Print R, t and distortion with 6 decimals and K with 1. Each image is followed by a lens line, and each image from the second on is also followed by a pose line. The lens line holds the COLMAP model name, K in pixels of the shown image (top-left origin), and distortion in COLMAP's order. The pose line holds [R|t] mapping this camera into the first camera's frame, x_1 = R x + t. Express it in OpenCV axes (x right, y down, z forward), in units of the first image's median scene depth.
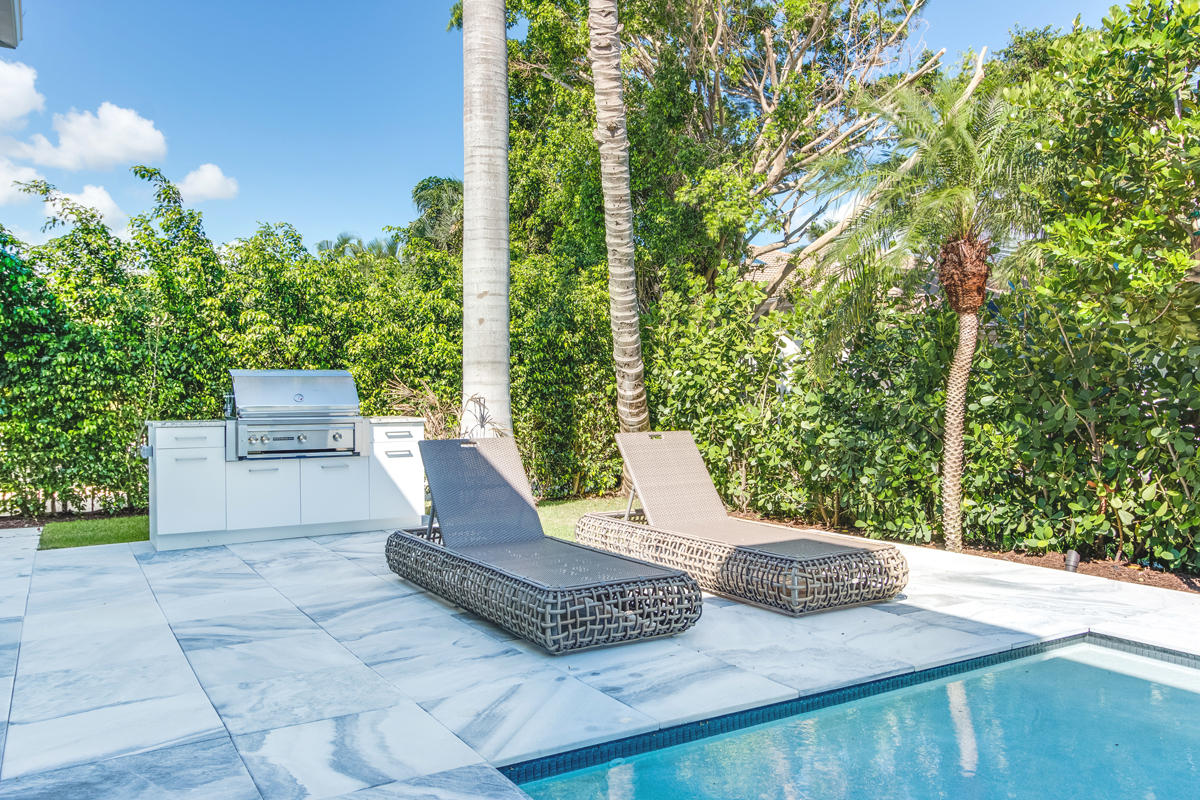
lens RADIAL K [[906.3, 0, 600.0], [0, 906.3, 400.0], [0, 0, 1]] dist [0.000700, 0.000159]
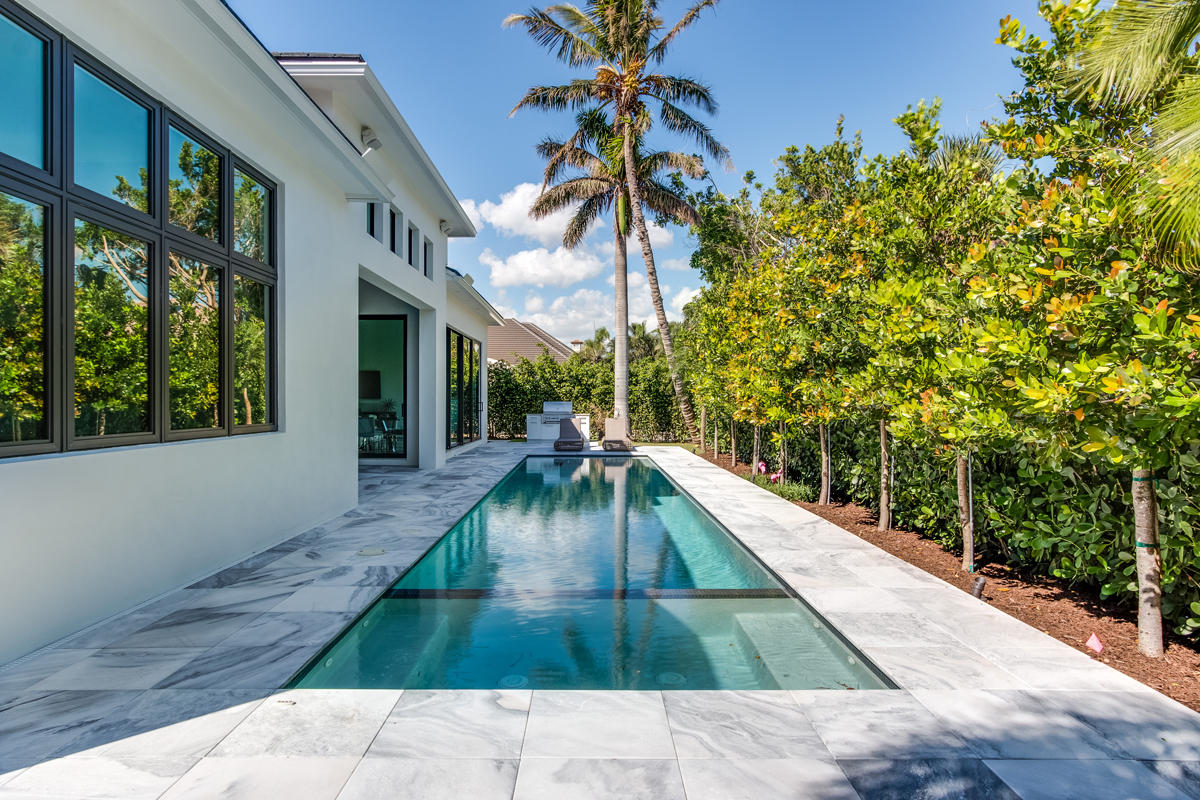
lens RADIAL K [[674.9, 0, 600.0], [0, 674.9, 400.0], [0, 0, 1]] dist [-0.017315, -0.000014]
pose [[0.862803, 0.007818, -0.505480, 1.056695], [-0.007104, 0.999969, 0.003340, -0.040842], [0.505491, 0.000709, 0.862832, -1.185318]]
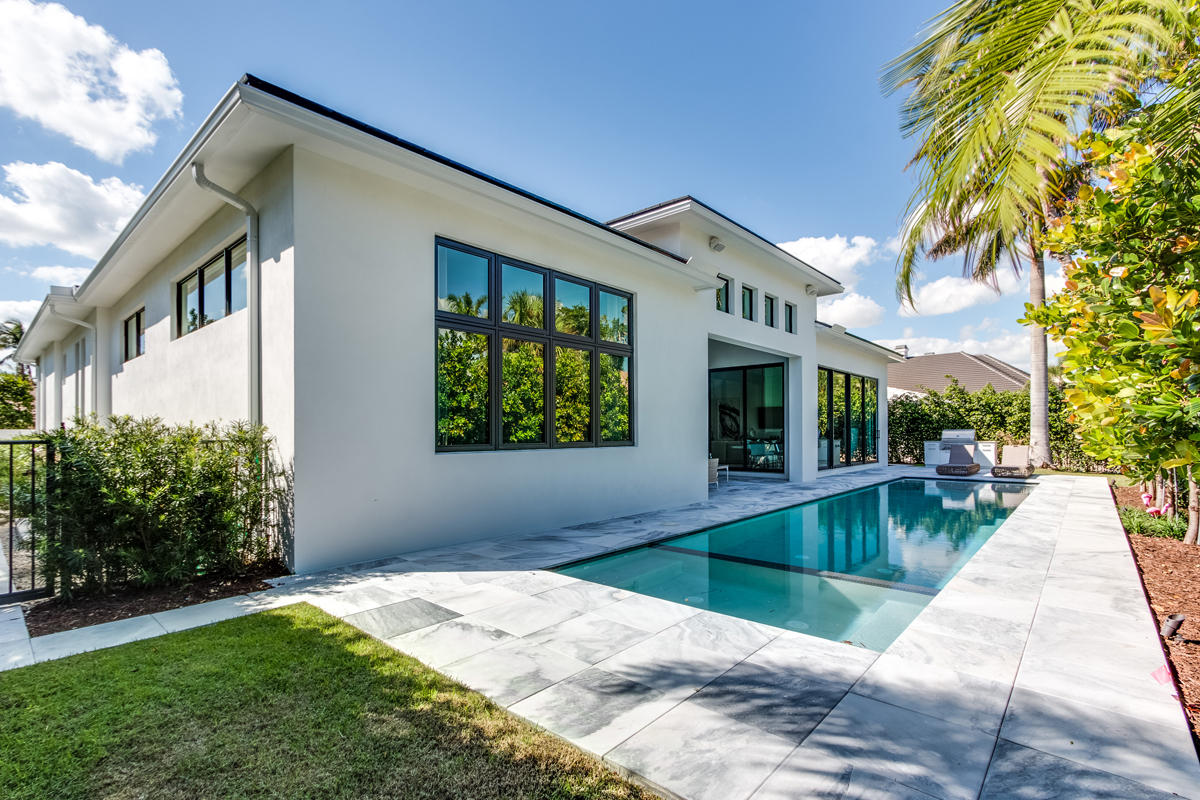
lens RADIAL K [[552.0, 0, 600.4], [0, 552.0, 425.2], [0, 0, 1]] dist [-0.000672, -0.000006]
pose [[0.295785, -0.007930, -0.955222, 1.284328], [0.003874, 0.999967, -0.007102, -0.032689], [0.955247, -0.001600, 0.295806, -1.082942]]
